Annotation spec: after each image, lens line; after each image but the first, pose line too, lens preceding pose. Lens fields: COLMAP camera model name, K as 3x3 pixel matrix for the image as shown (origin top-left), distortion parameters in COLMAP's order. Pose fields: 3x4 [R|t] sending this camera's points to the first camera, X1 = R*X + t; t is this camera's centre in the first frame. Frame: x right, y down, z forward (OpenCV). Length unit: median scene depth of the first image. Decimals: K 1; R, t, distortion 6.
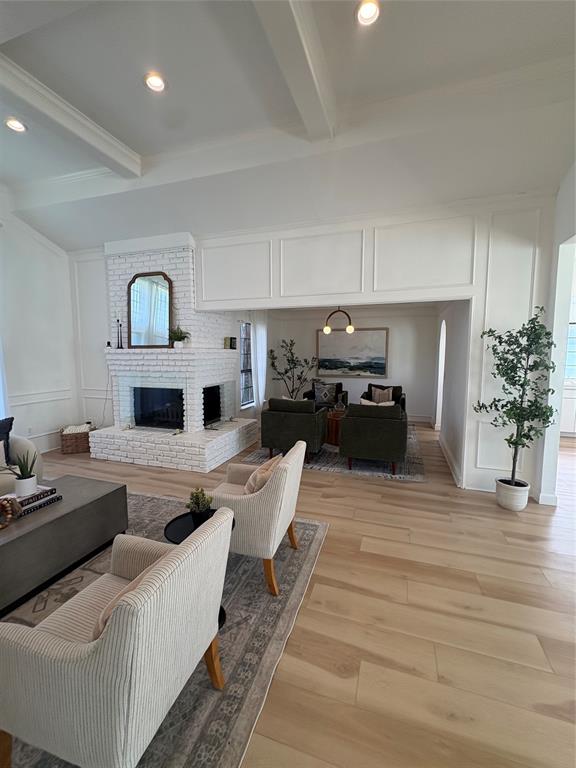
lens RADIAL K [[332.3, 0, 286.2], [0, 332.3, 383.9], [0, 0, 1]] dist [-0.004394, -0.000026]
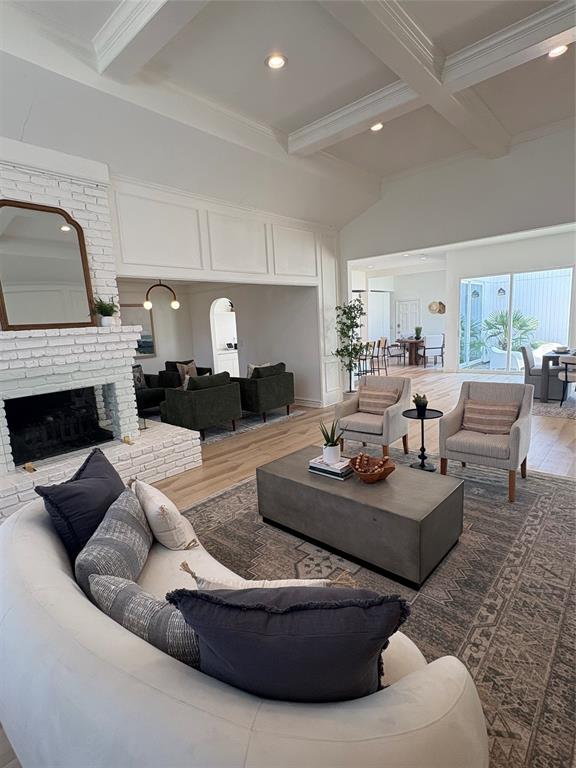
lens RADIAL K [[386.8, 0, 285.3], [0, 386.8, 384.5], [0, 0, 1]] dist [0.002337, 0.000145]
pose [[0.397839, -0.166657, 0.902192, -0.648082], [0.142216, 0.982679, 0.118812, -0.019654], [-0.906366, 0.081038, 0.414649, 0.218695]]
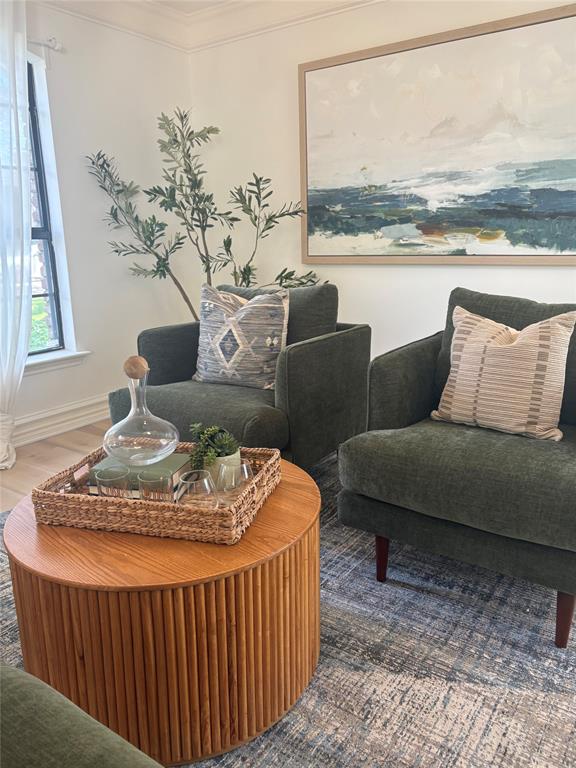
lens RADIAL K [[589.0, 0, 286.1], [0, 589.0, 386.3], [0, 0, 1]] dist [0.015534, -0.002905]
pose [[0.960619, 0.049431, -0.273436, 0.250463], [-0.006751, 0.987911, 0.154874, 0.002455], [0.277786, -0.146929, 0.949340, 0.648417]]
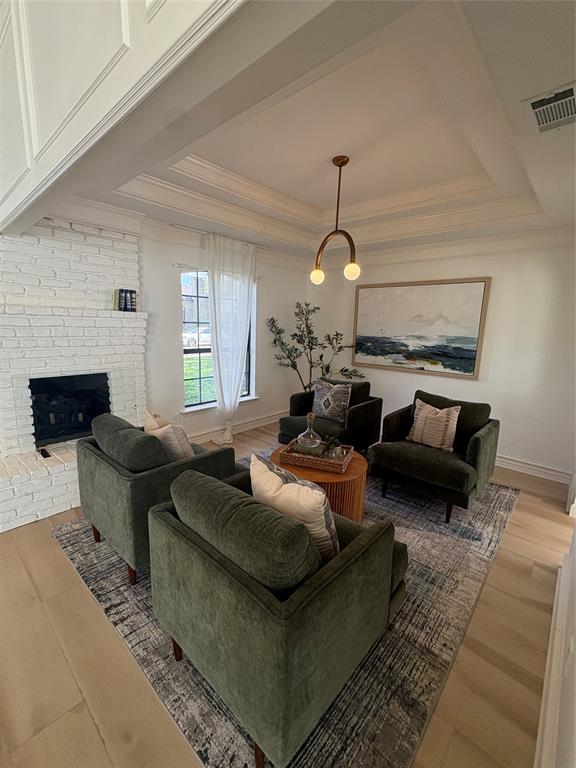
lens RADIAL K [[332.3, 0, 285.8], [0, 332.3, 383.6], [0, 0, 1]] dist [-0.004394, -0.000026]
pose [[0.920001, 0.095363, -0.380138, 0.254845], [-0.066369, 0.993845, 0.088696, -0.041163], [0.386256, -0.056372, 0.920667, 0.472346]]
